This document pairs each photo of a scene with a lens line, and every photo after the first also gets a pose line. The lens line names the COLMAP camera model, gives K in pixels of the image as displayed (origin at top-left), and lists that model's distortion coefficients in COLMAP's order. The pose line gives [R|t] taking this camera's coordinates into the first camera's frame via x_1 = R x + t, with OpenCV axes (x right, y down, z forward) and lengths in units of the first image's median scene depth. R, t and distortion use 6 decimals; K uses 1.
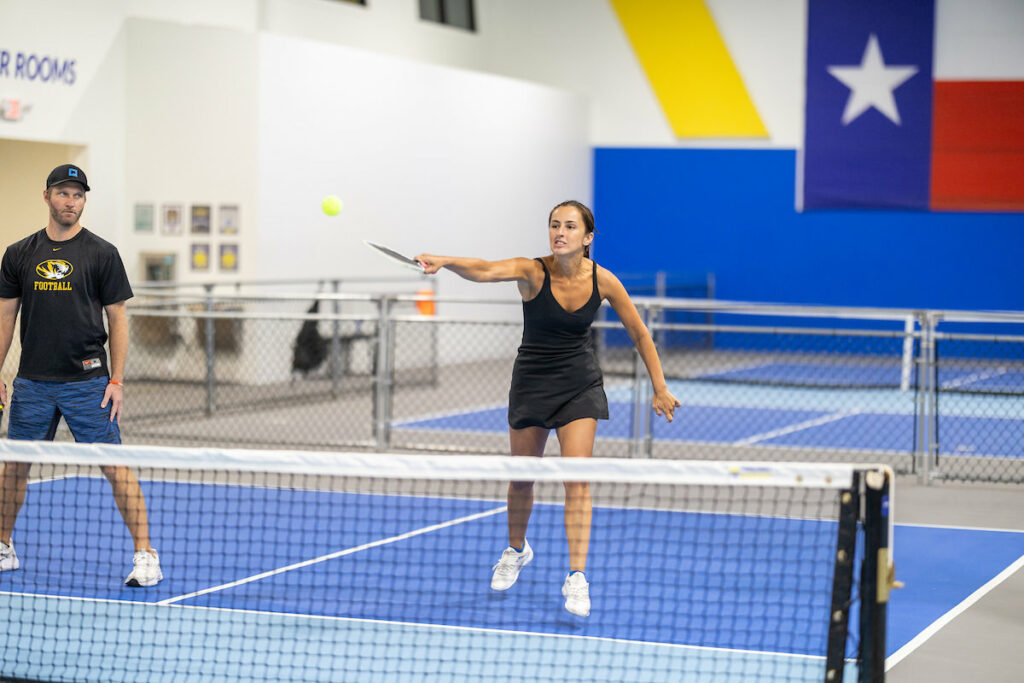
lens RADIAL K [[2563.7, 0, 512.0], [0, 2563.7, 341.5], [0, 0, 1]] dist [0.054468, -0.477951]
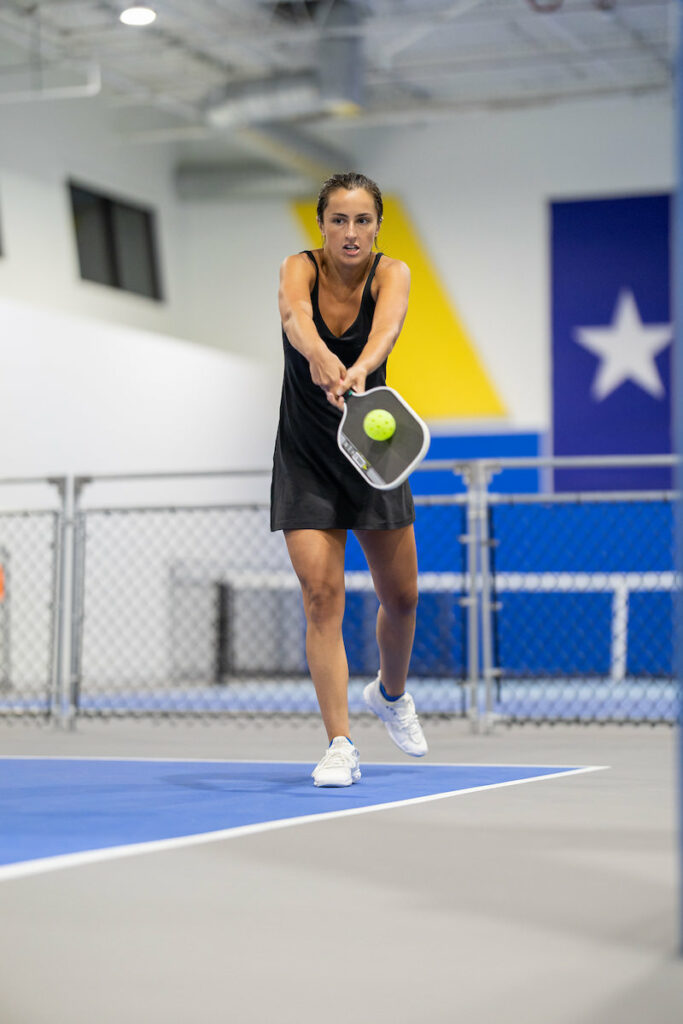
lens RADIAL K [[2576.1, 0, 341.5], [0, 2576.1, 512.0], [0, 0, 1]] dist [0.040961, -0.281851]
pose [[0.999471, -0.022687, -0.023292, 0.142642], [0.020499, 0.995710, -0.090225, 0.057997], [0.025239, 0.089700, 0.995649, 0.358486]]
